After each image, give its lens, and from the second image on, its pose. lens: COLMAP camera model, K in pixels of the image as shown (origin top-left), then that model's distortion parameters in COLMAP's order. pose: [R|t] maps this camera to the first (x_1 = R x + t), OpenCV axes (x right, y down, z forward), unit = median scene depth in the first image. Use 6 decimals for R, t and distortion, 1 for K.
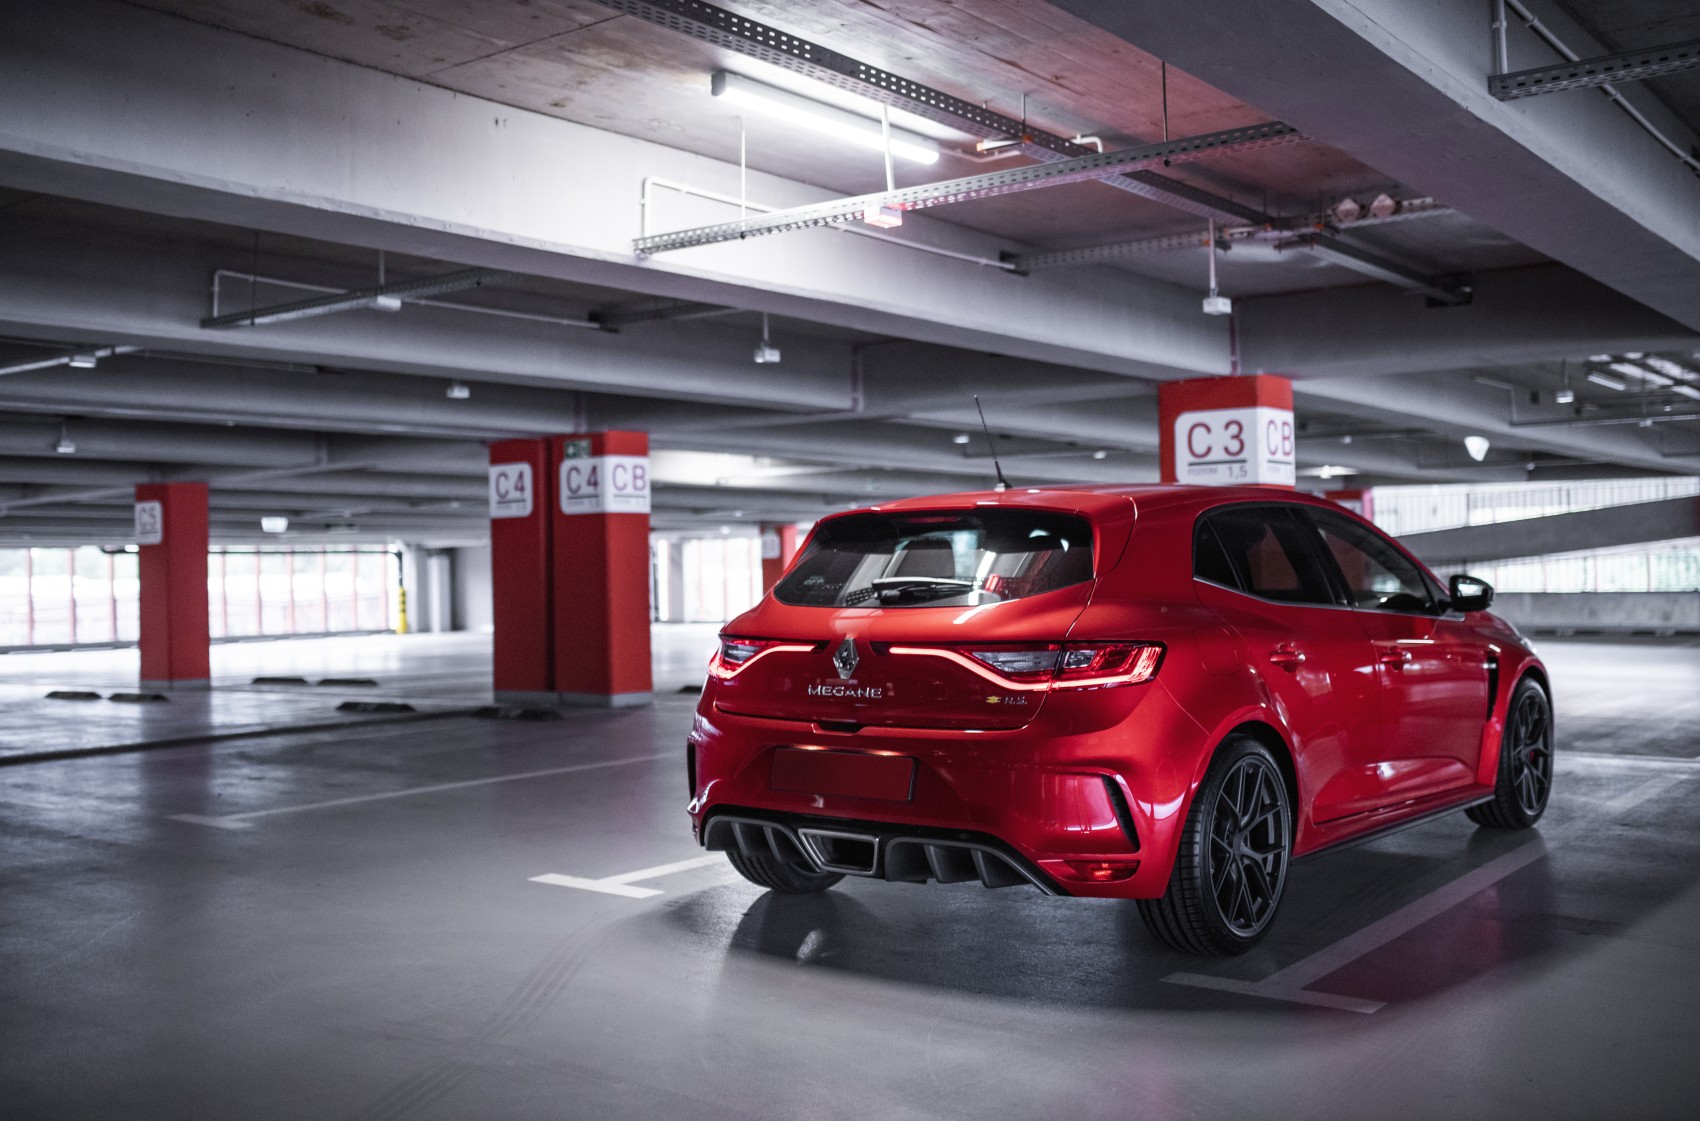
lens RADIAL K [[1680.6, 0, 877.6], [0, 1680.6, 579.2], [0, 0, 1]] dist [-0.015795, 0.000000]
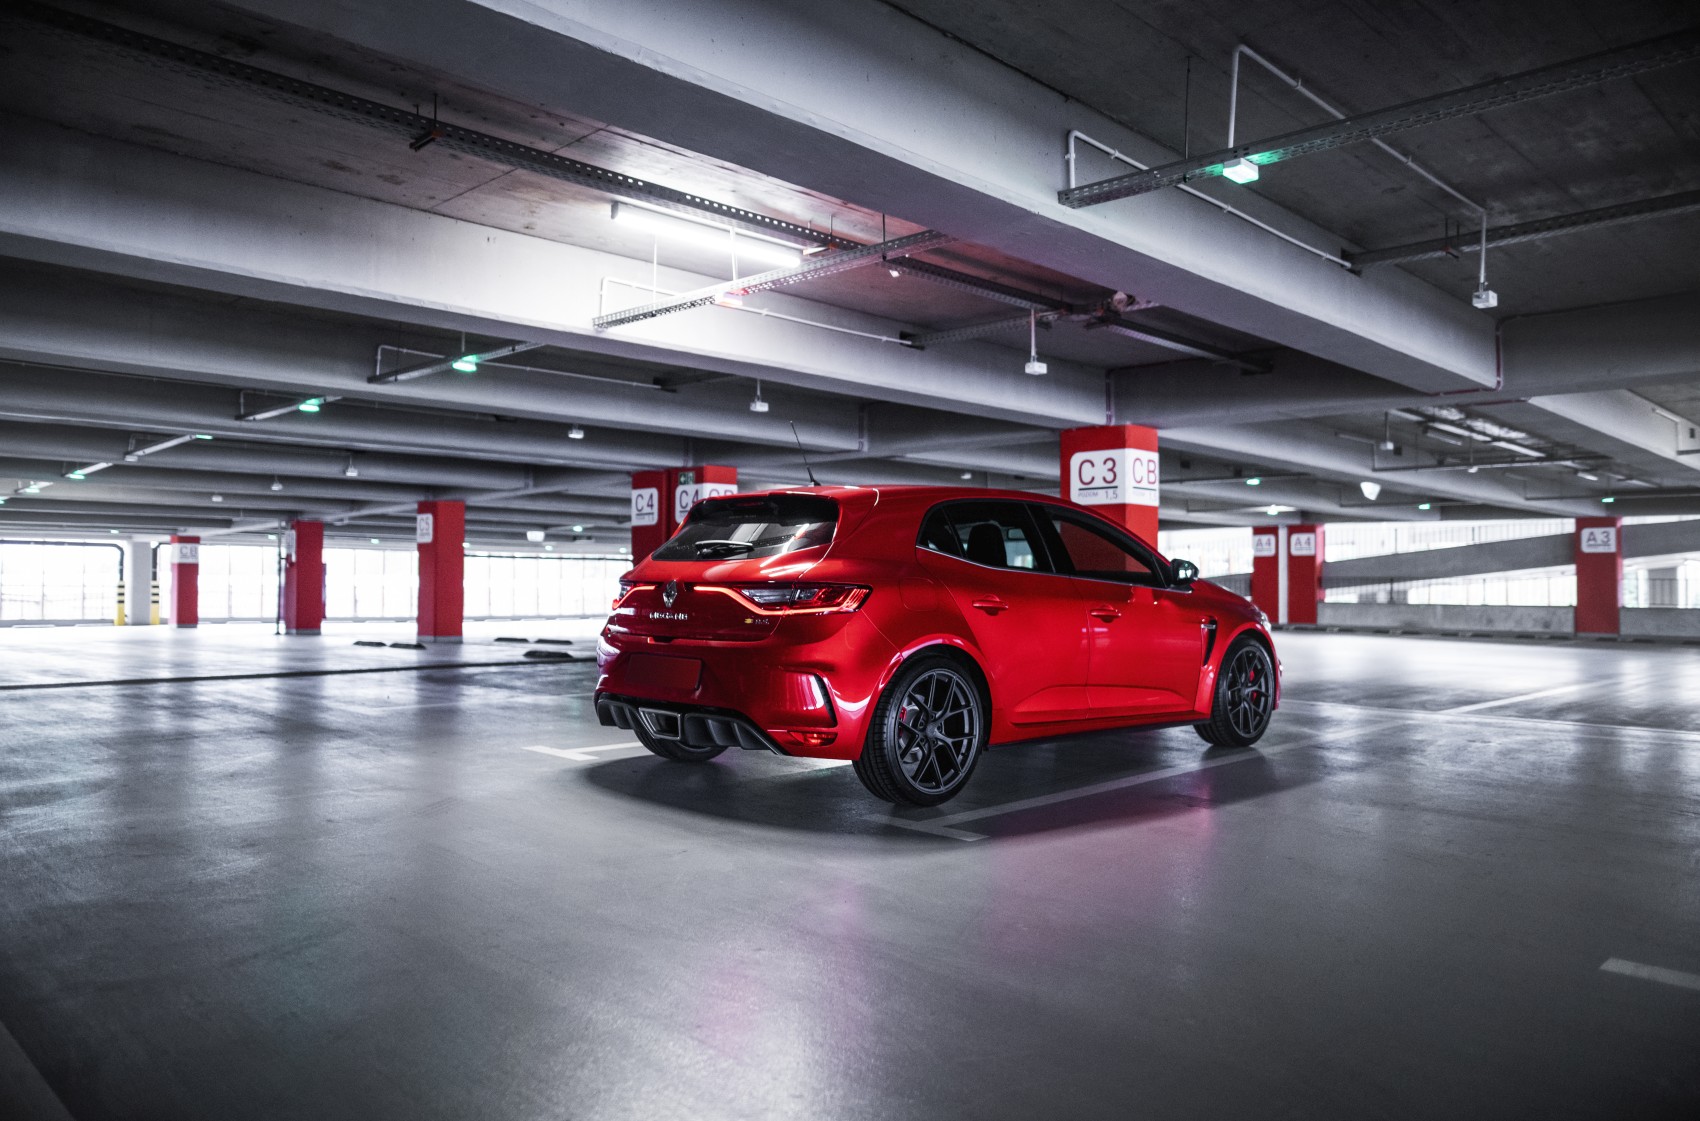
lens RADIAL K [[1228.8, 0, 864.9], [0, 1228.8, 562.4], [0, 0, 1]] dist [-0.031829, 0.021940]
pose [[0.991778, 0.021746, -0.126108, 0.160112], [-0.024902, 0.999414, -0.023505, 0.022890], [0.125523, 0.026452, 0.991738, -0.028267]]
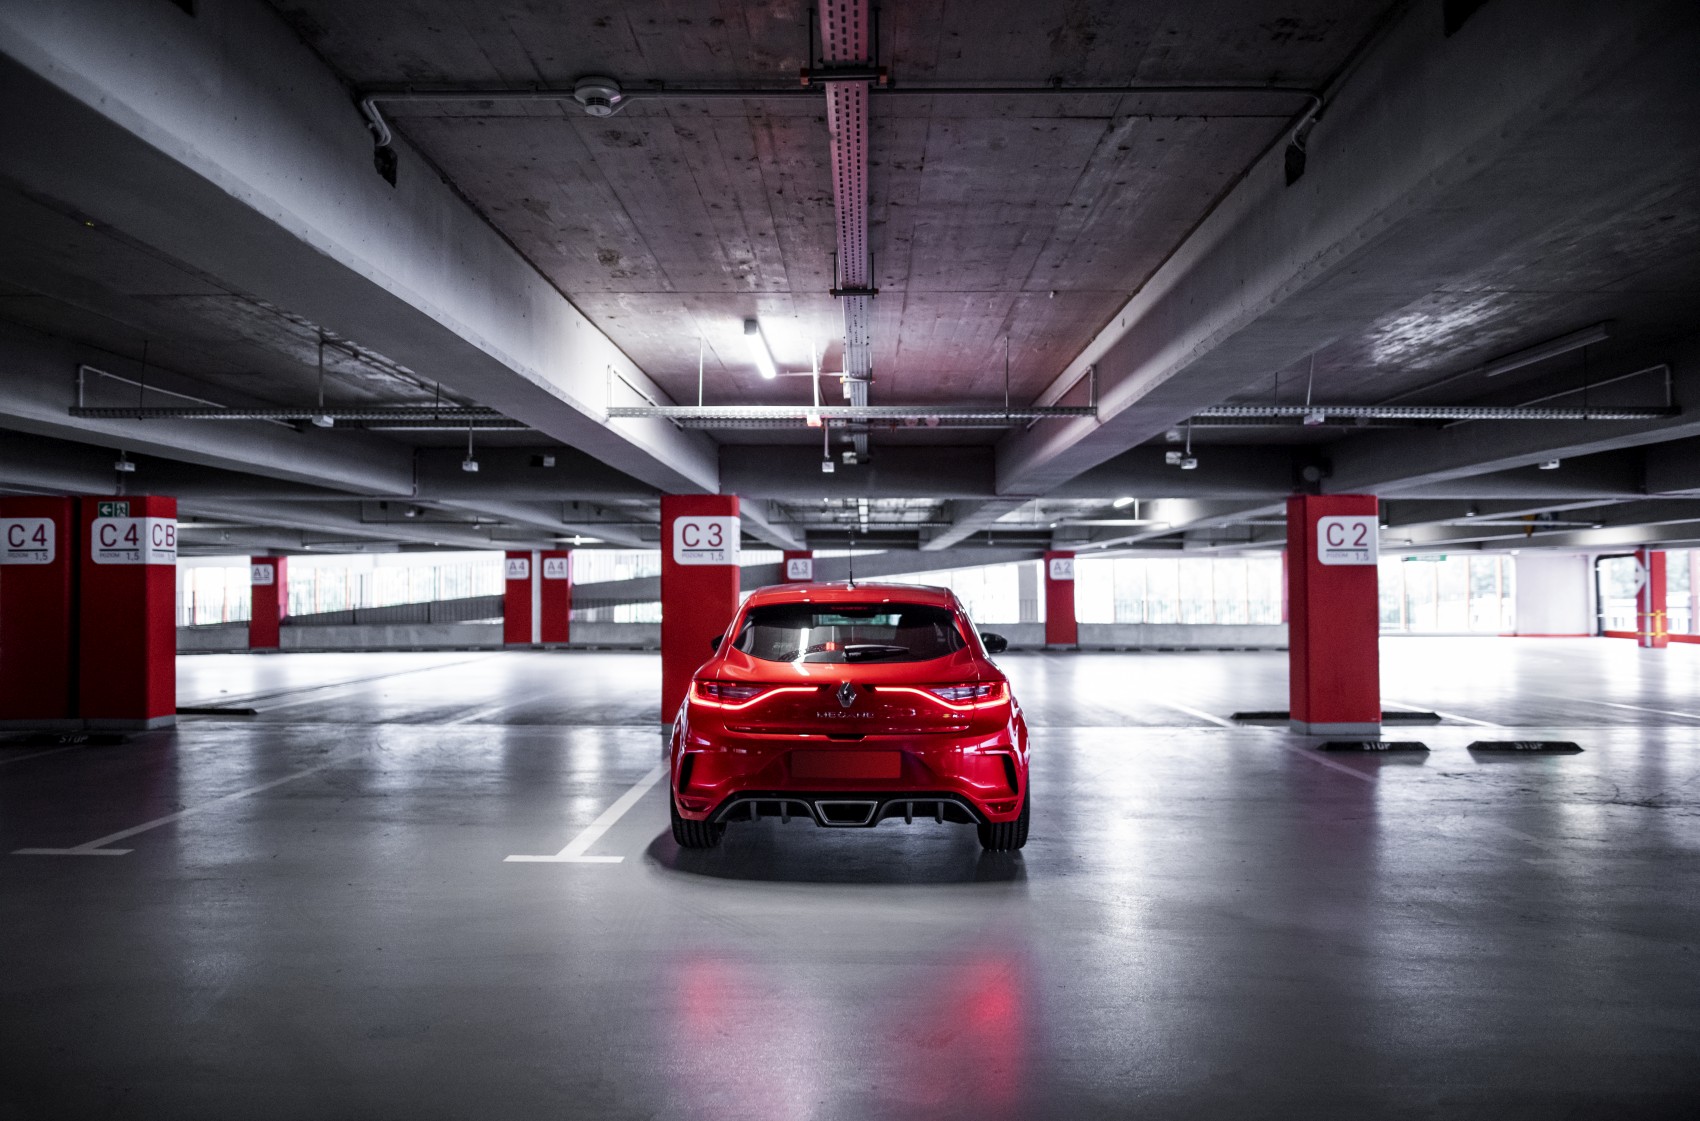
lens RADIAL K [[1228.8, 0, 854.7], [0, 1228.8, 575.7], [0, 0, 1]] dist [-0.031829, 0.021940]
pose [[0.802612, 0.022024, 0.596095, -0.406502], [-0.008566, 0.999641, -0.025400, -0.021177], [-0.596440, 0.015281, 0.802512, 0.017176]]
